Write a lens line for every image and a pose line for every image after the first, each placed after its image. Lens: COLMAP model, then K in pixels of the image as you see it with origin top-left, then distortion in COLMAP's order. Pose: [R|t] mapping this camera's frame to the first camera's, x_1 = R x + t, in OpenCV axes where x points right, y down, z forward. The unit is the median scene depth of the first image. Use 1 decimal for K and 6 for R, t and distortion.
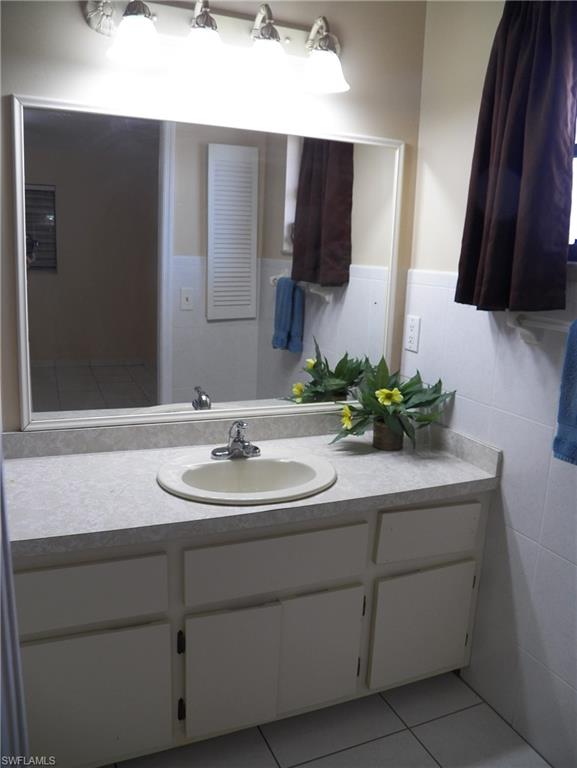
lens RADIAL K [[631.3, 0, 290.7], [0, 631.3, 384.7], [0, 0, 1]] dist [-0.135480, 0.089220]
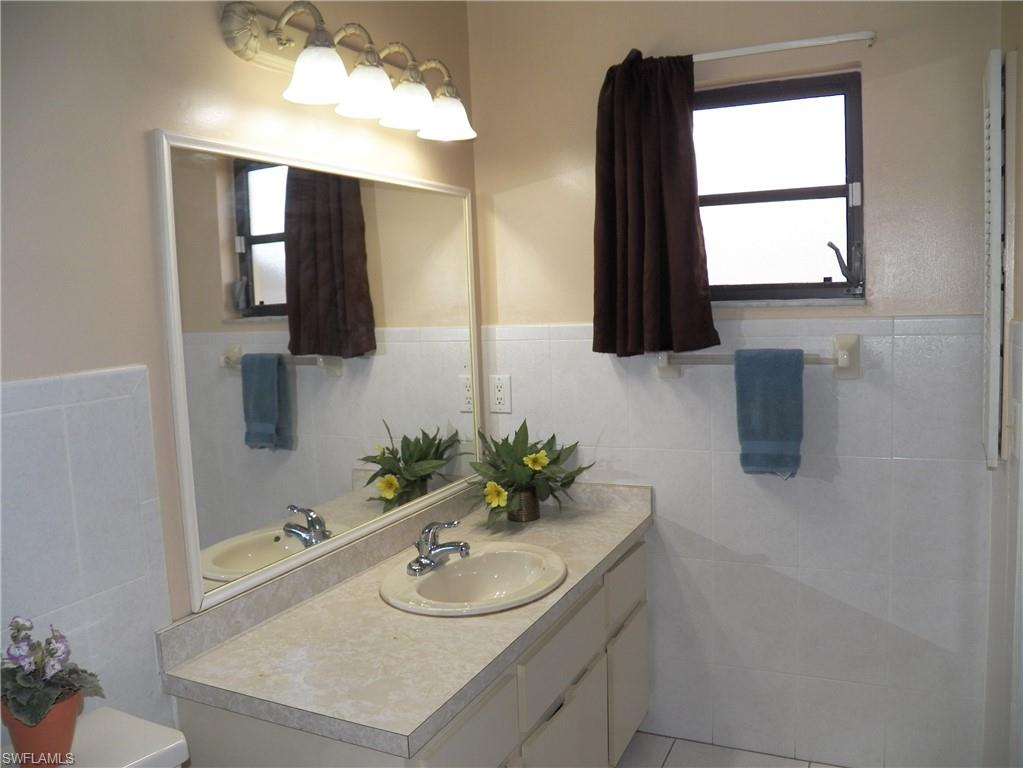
lens RADIAL K [[840.9, 0, 517.2], [0, 840.9, 380.6], [0, 0, 1]] dist [-0.135480, 0.089220]
pose [[0.744455, -0.138001, 0.653255, -0.690800], [0.204357, 0.978547, -0.026168, -0.074143], [-0.635630, 0.152978, 0.756685, 0.058032]]
